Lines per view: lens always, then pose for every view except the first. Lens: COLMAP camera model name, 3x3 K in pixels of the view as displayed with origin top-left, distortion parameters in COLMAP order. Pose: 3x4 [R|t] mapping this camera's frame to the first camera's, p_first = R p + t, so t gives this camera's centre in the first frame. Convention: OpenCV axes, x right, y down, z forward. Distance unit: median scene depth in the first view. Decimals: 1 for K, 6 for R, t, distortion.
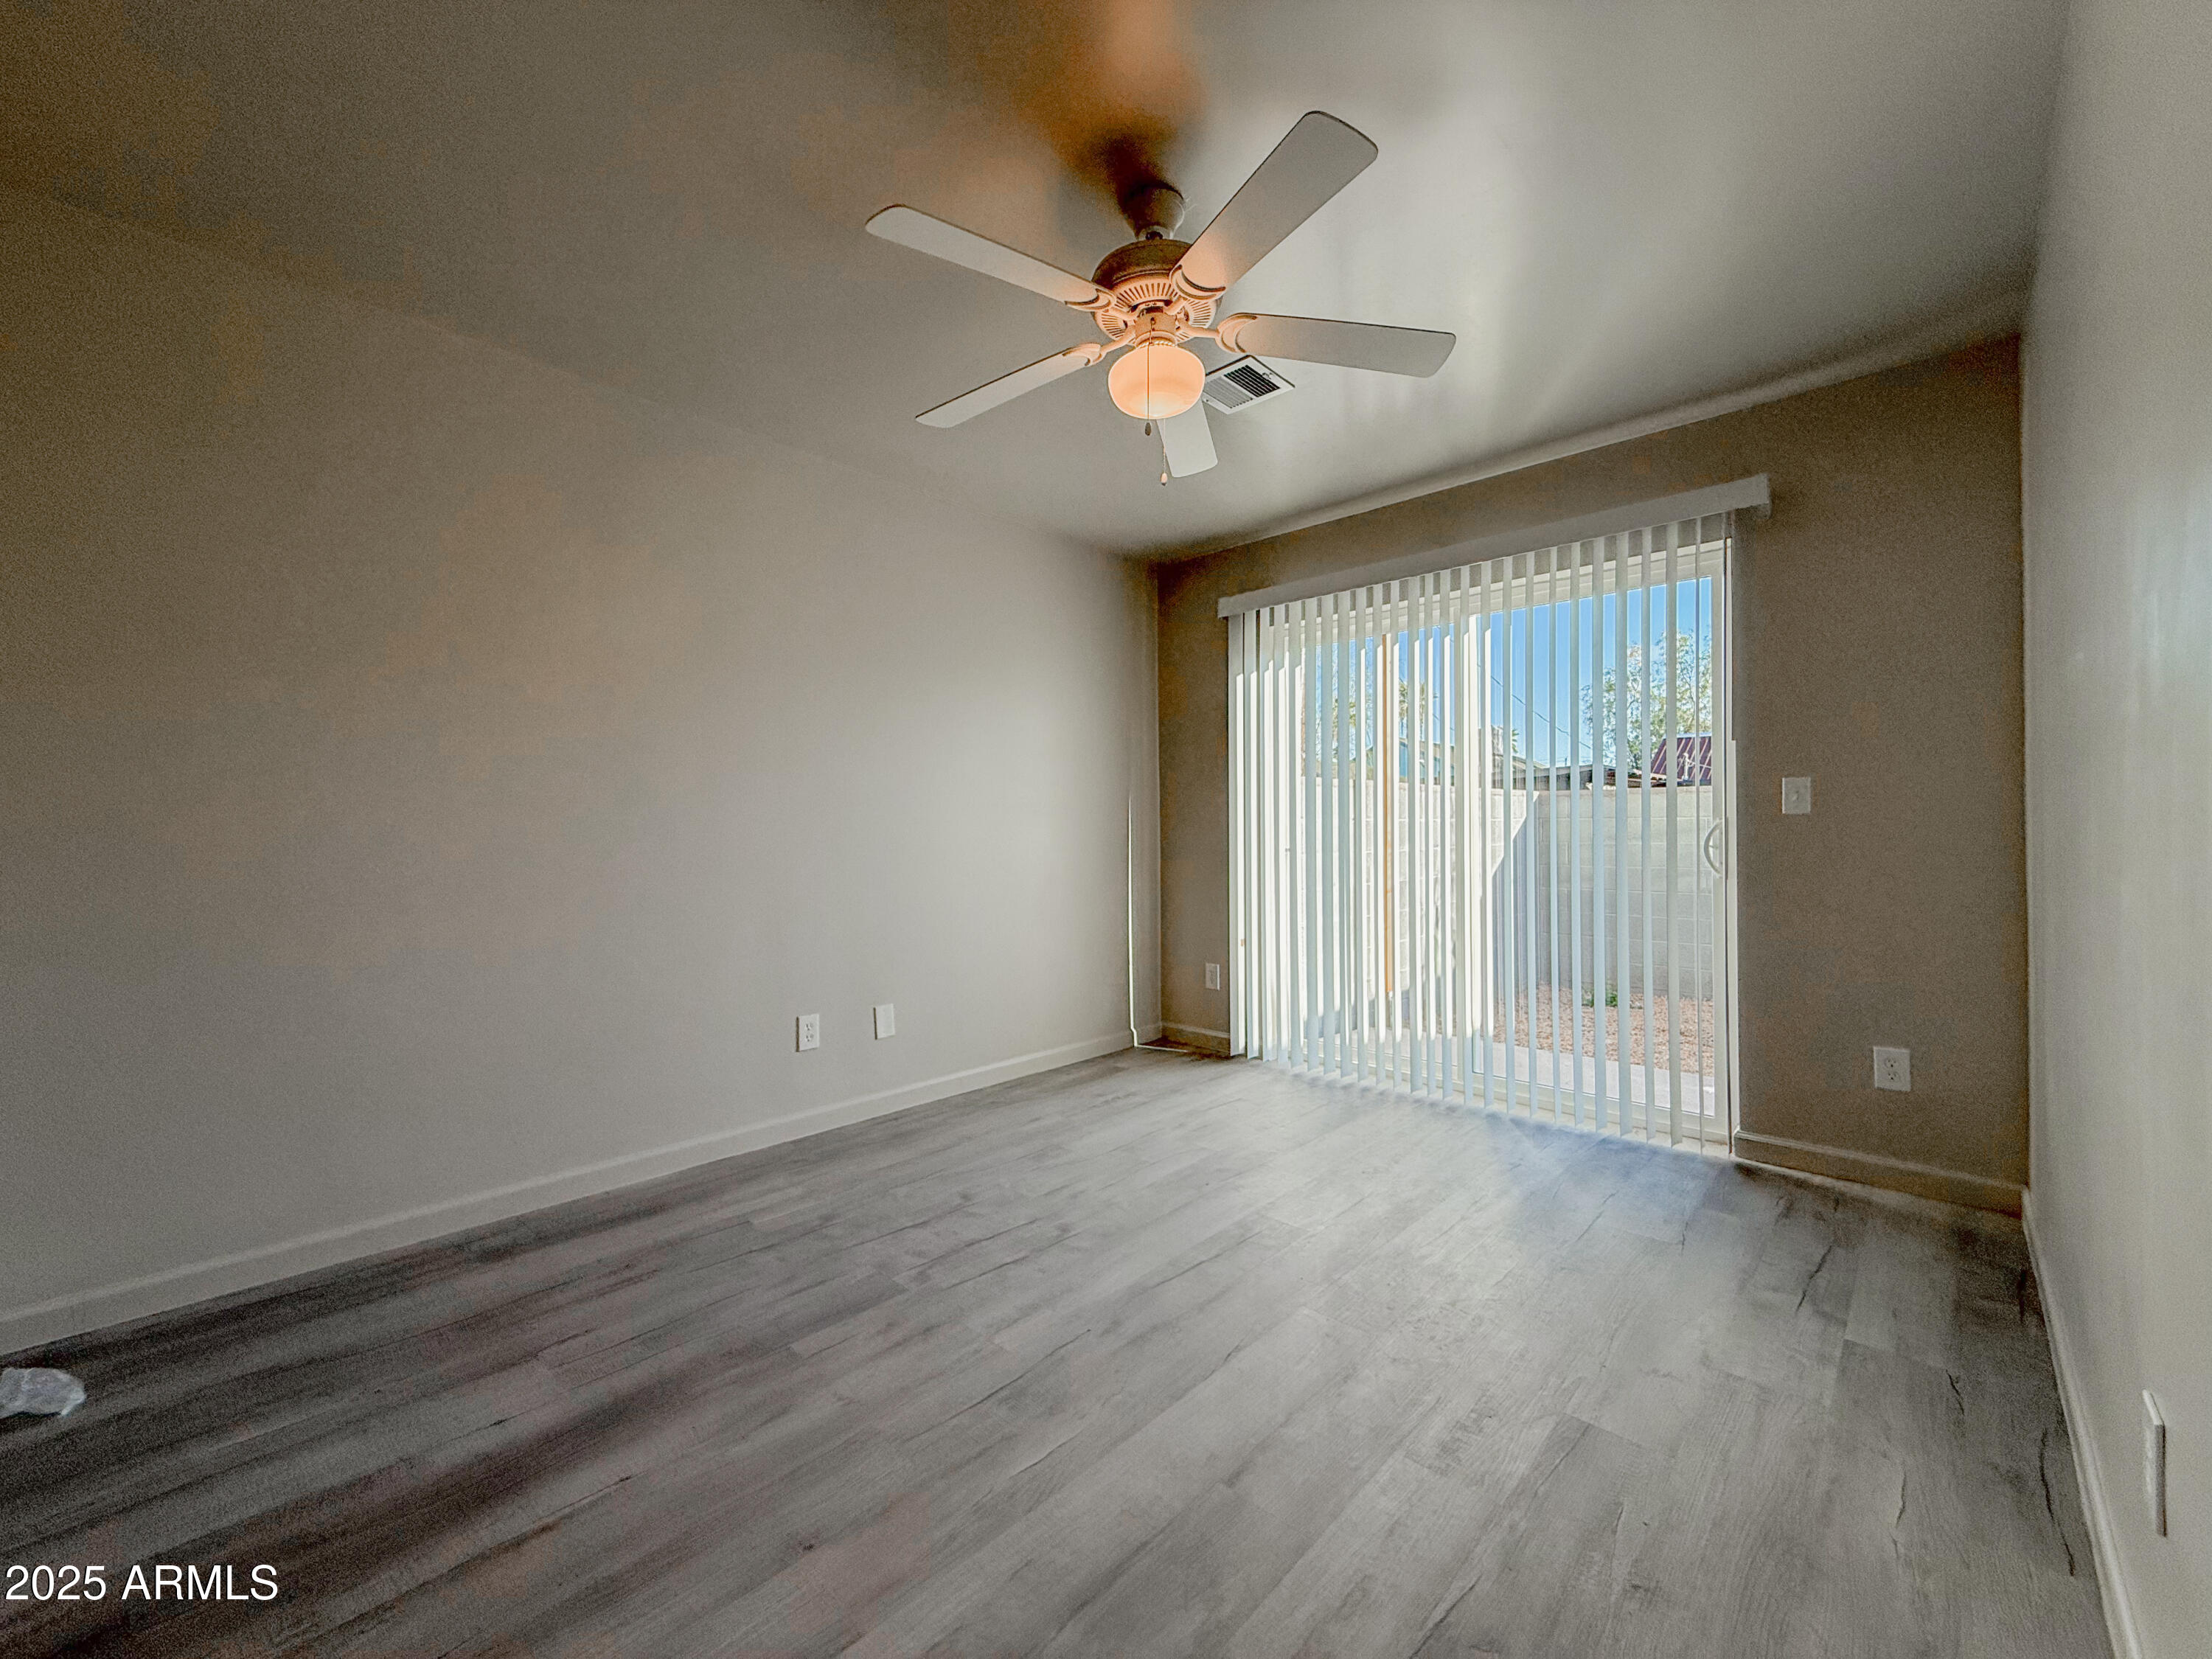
lens RADIAL K [[882.0, 0, 1087.4], [0, 882.0, 832.1], [0, 0, 1]] dist [0.000036, 0.000506]
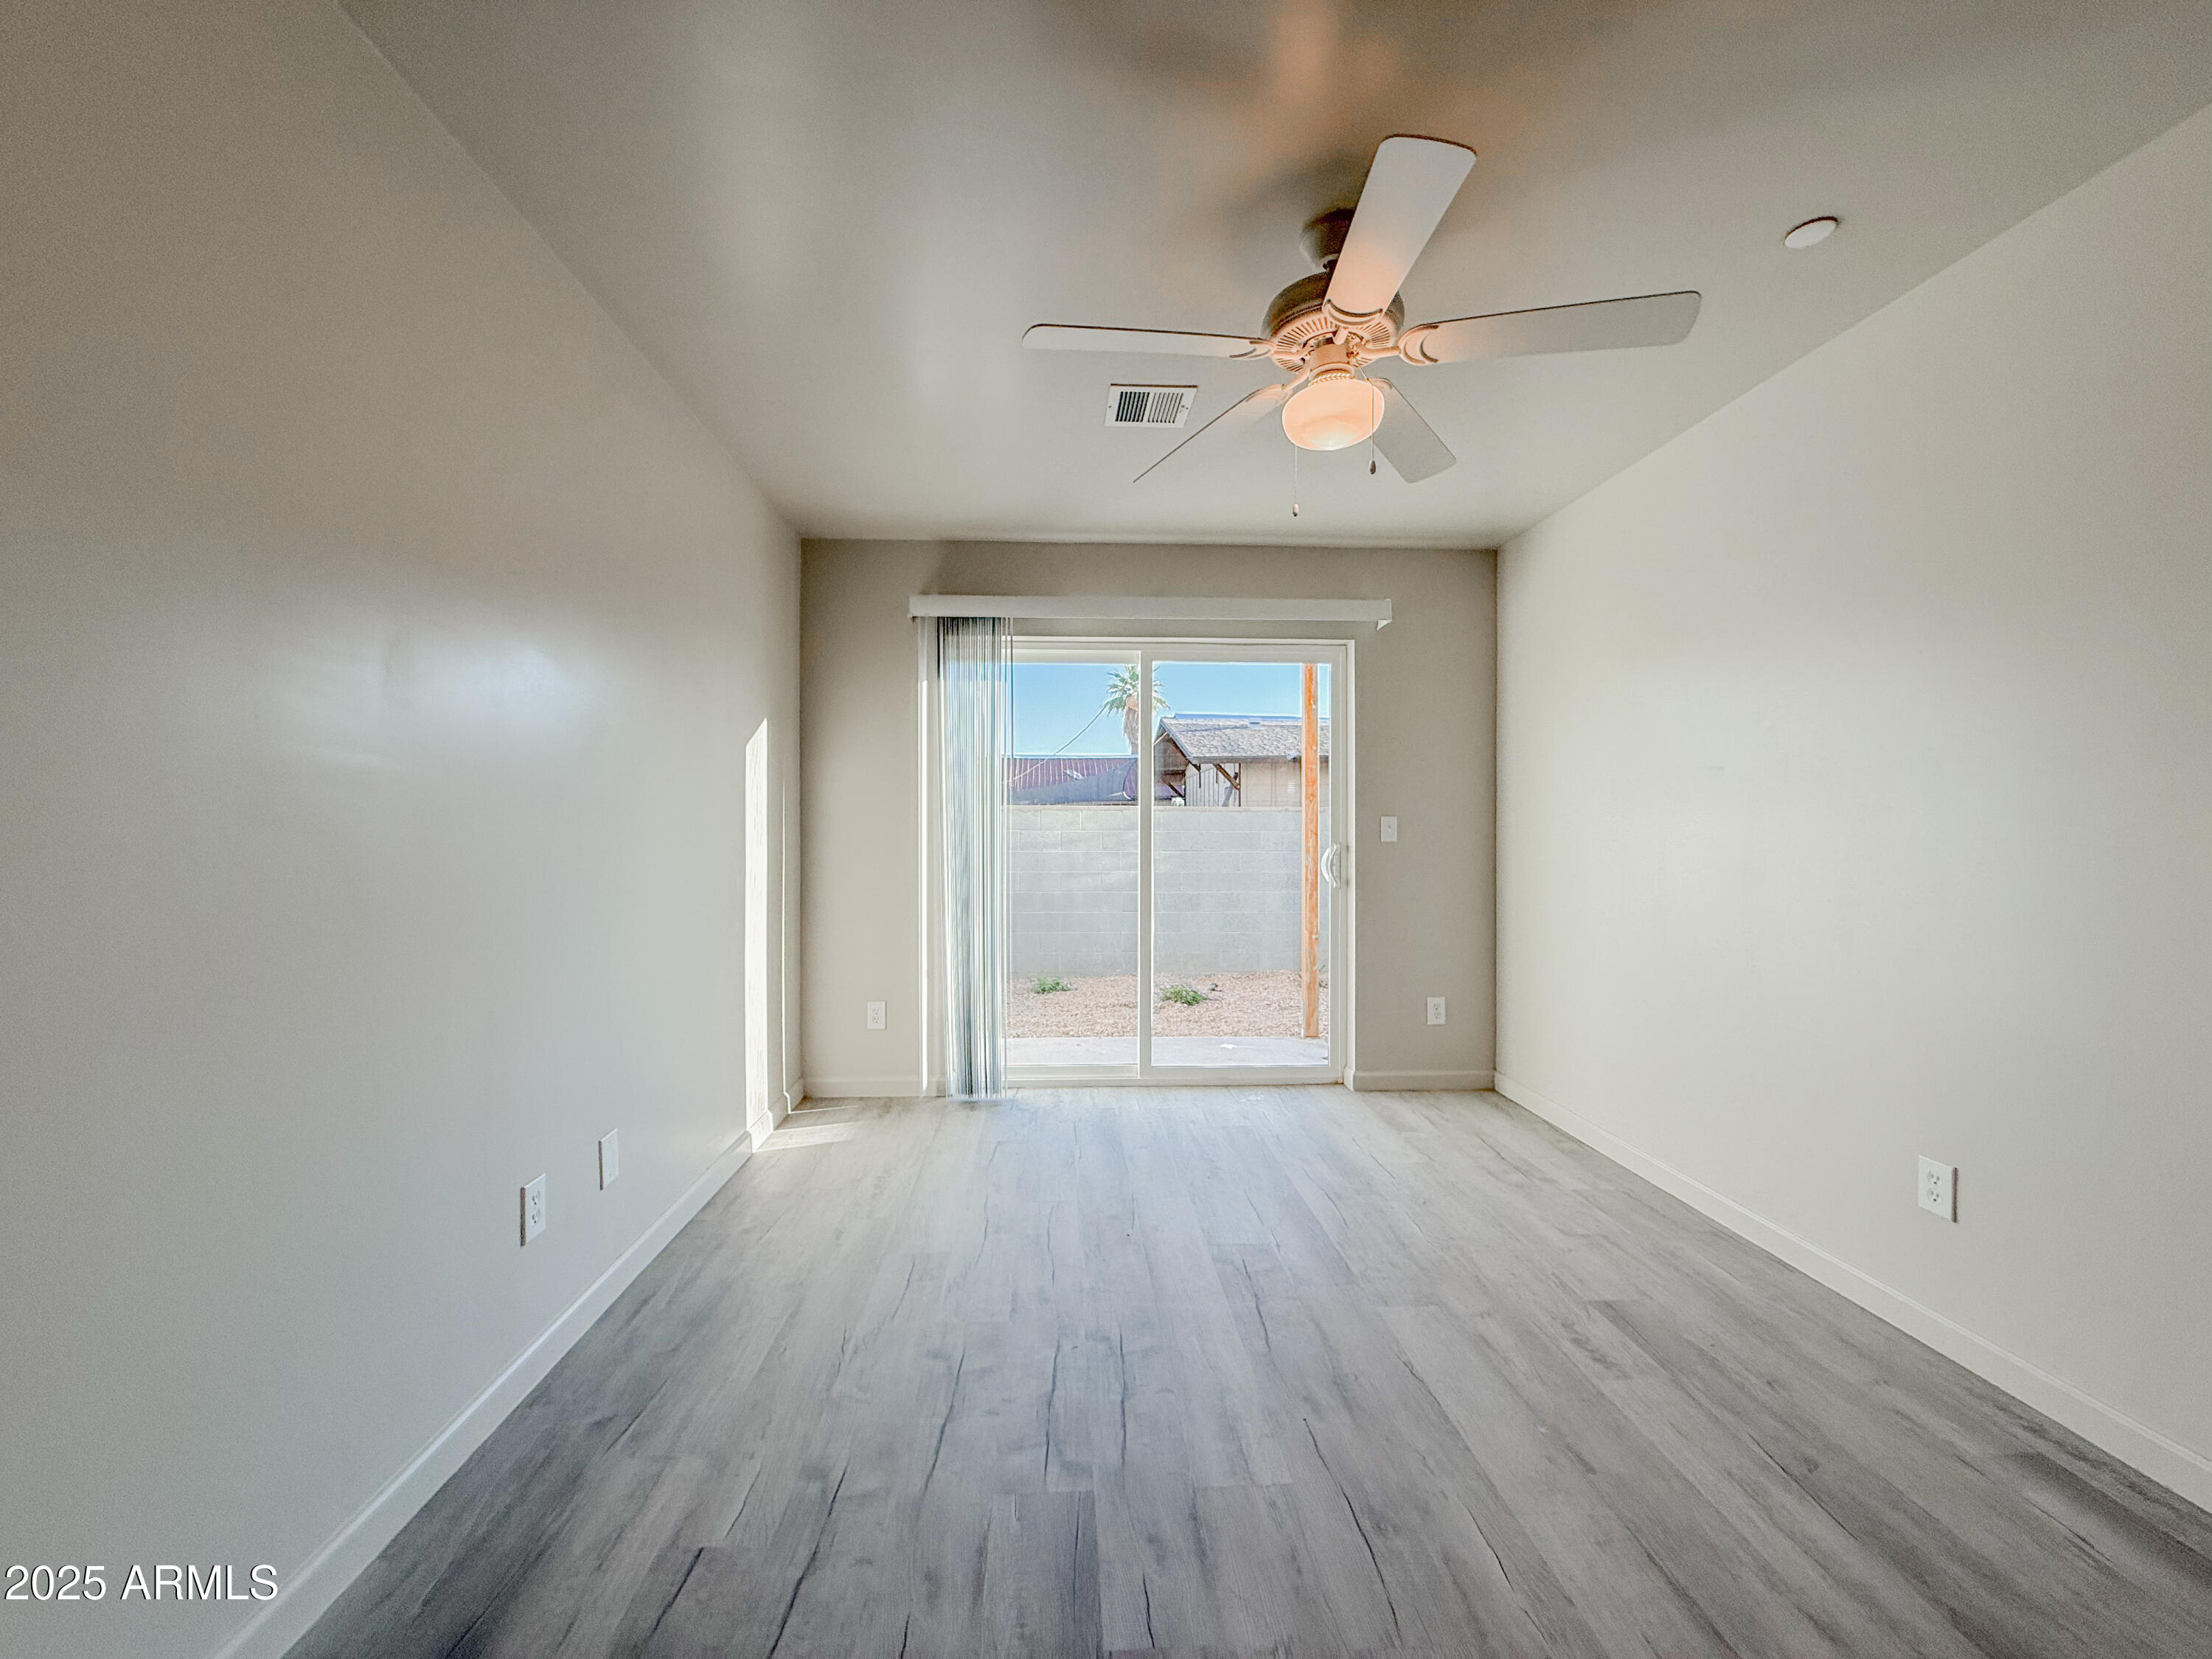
lens RADIAL K [[882.0, 0, 1087.8], [0, 882.0, 822.4], [0, 0, 1]] dist [0.000036, 0.000506]
pose [[0.687699, 0.014155, 0.725858, -0.708358], [-0.003559, 0.999864, -0.016127, -0.034769], [-0.725987, 0.008507, 0.687656, 0.452080]]
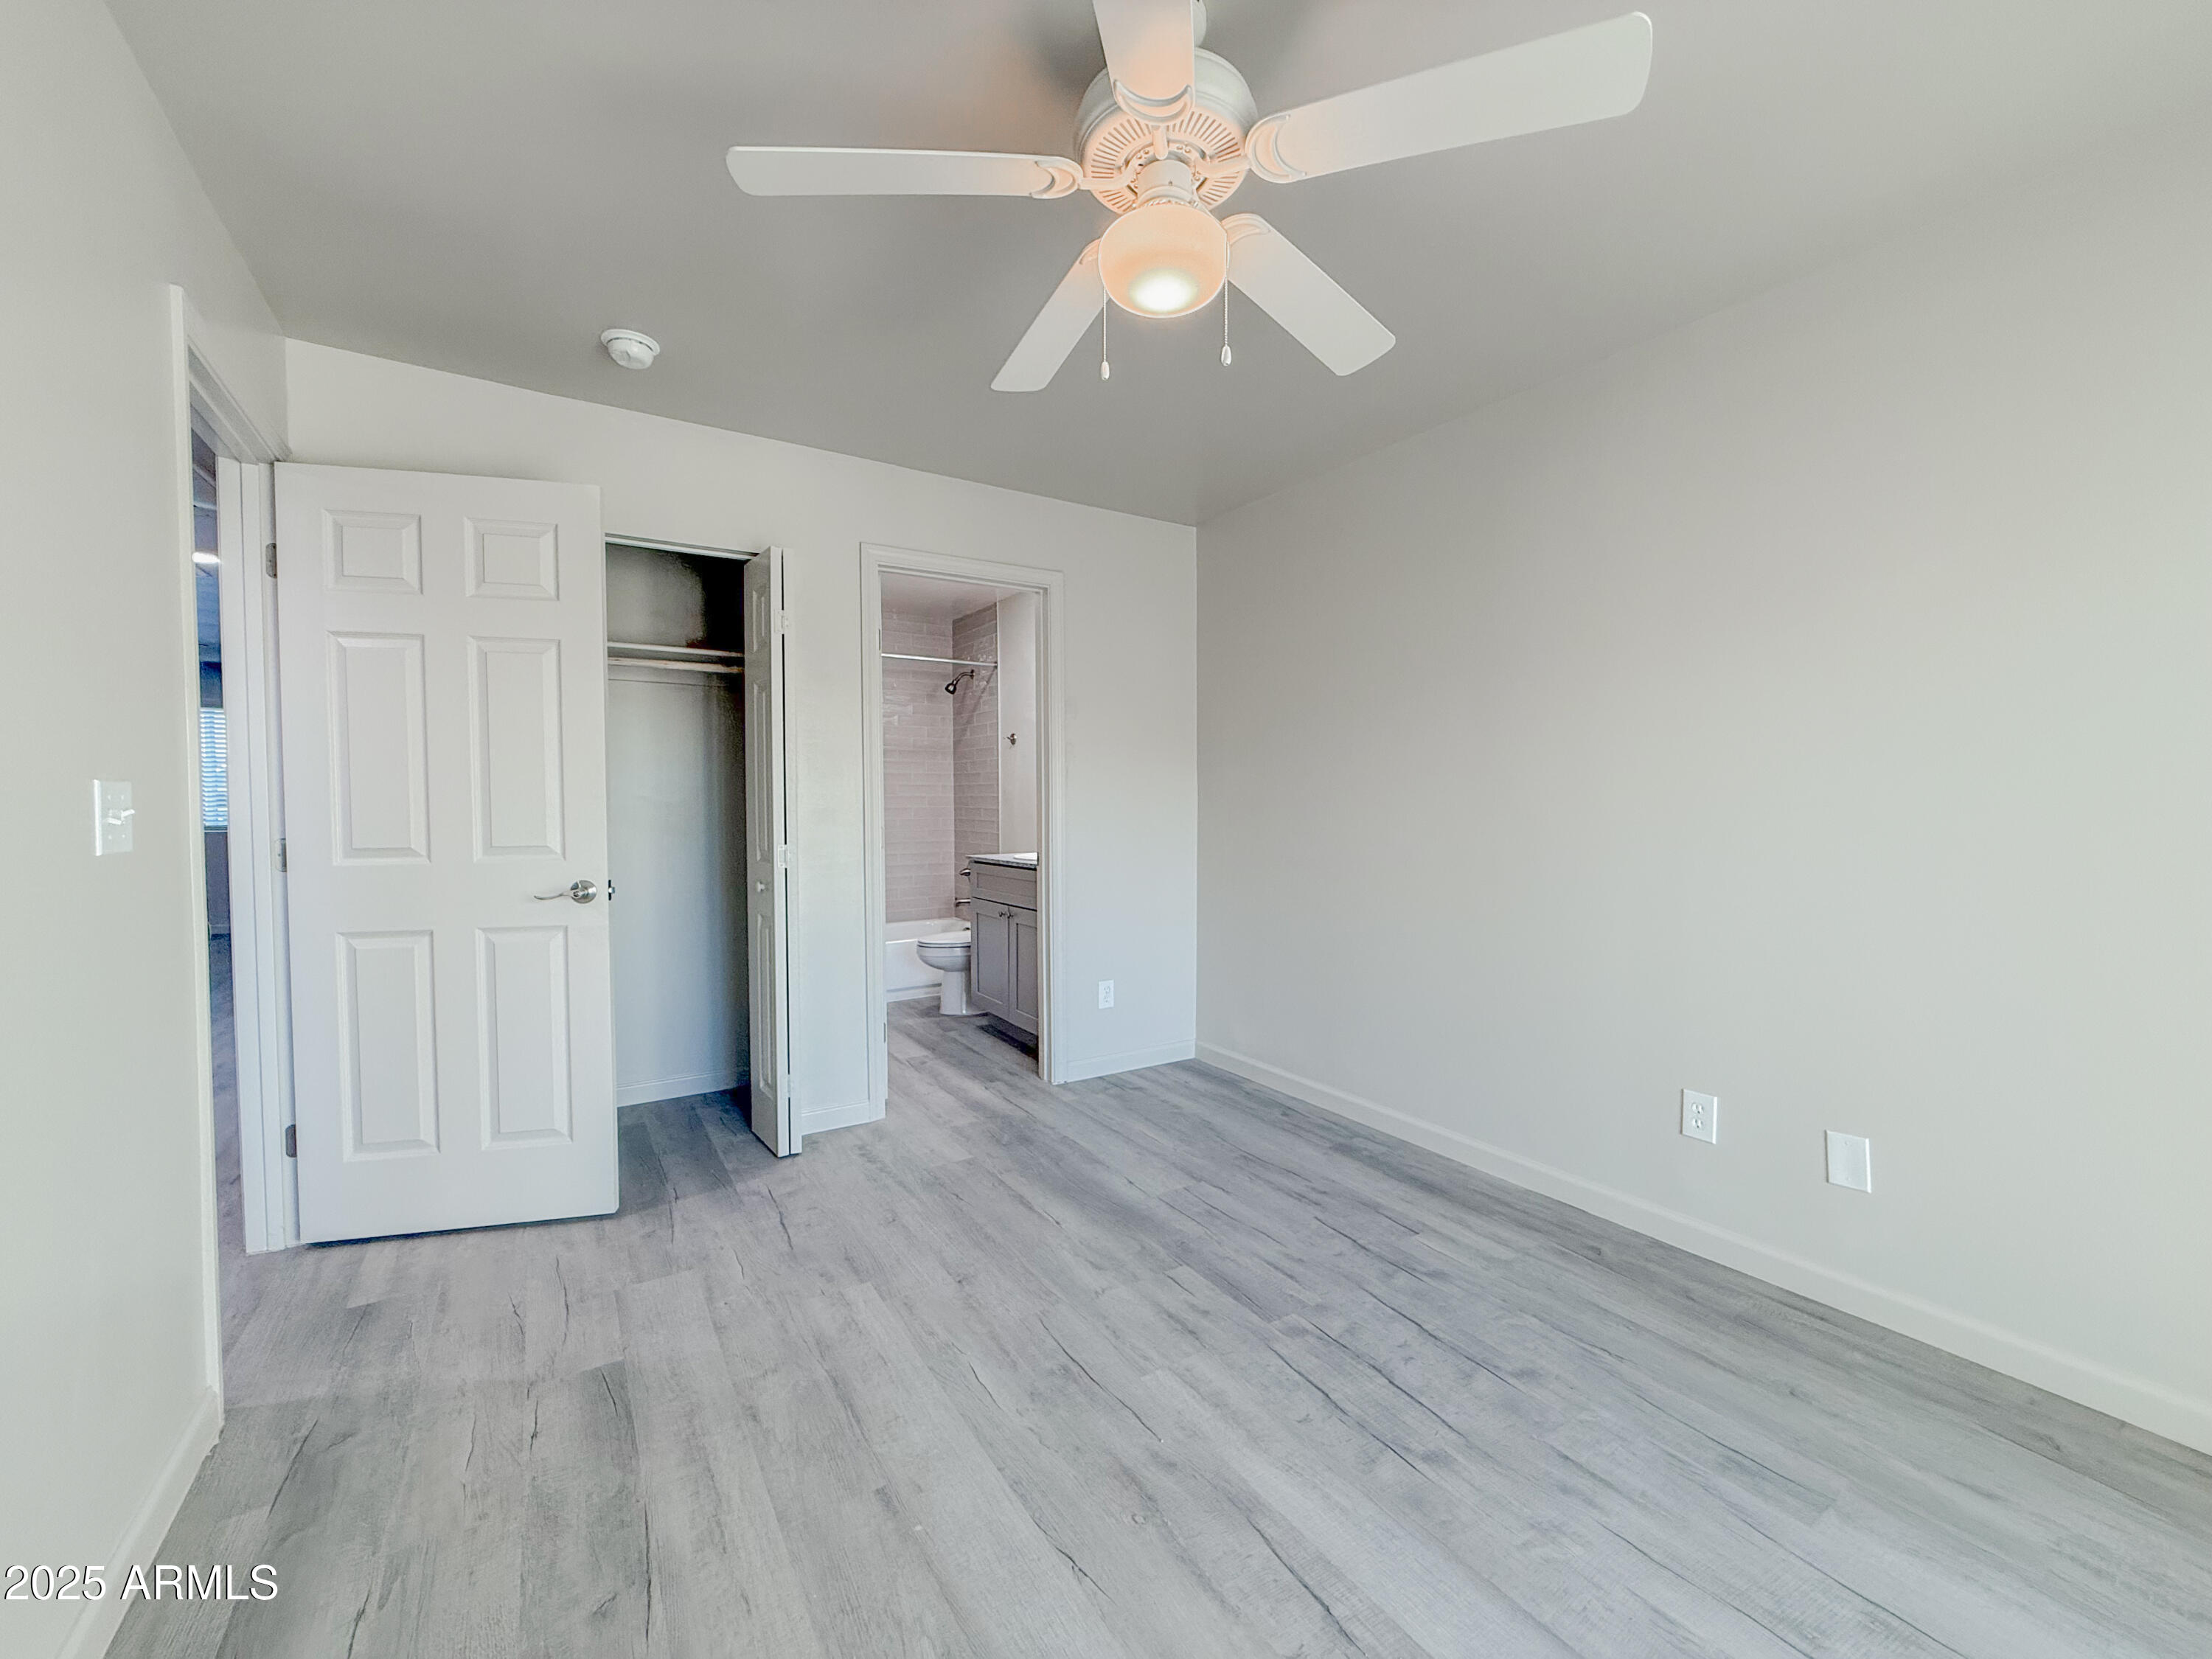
lens RADIAL K [[882.0, 0, 1102.5], [0, 882.0, 832.1], [0, 0, 1]] dist [0.000036, 0.000506]
pose [[-0.227316, 0.039124, -0.973035, 0.709589], [0.001864, 0.999208, 0.039741, -0.052983], [0.973819, 0.007220, -0.227209, 0.972119]]
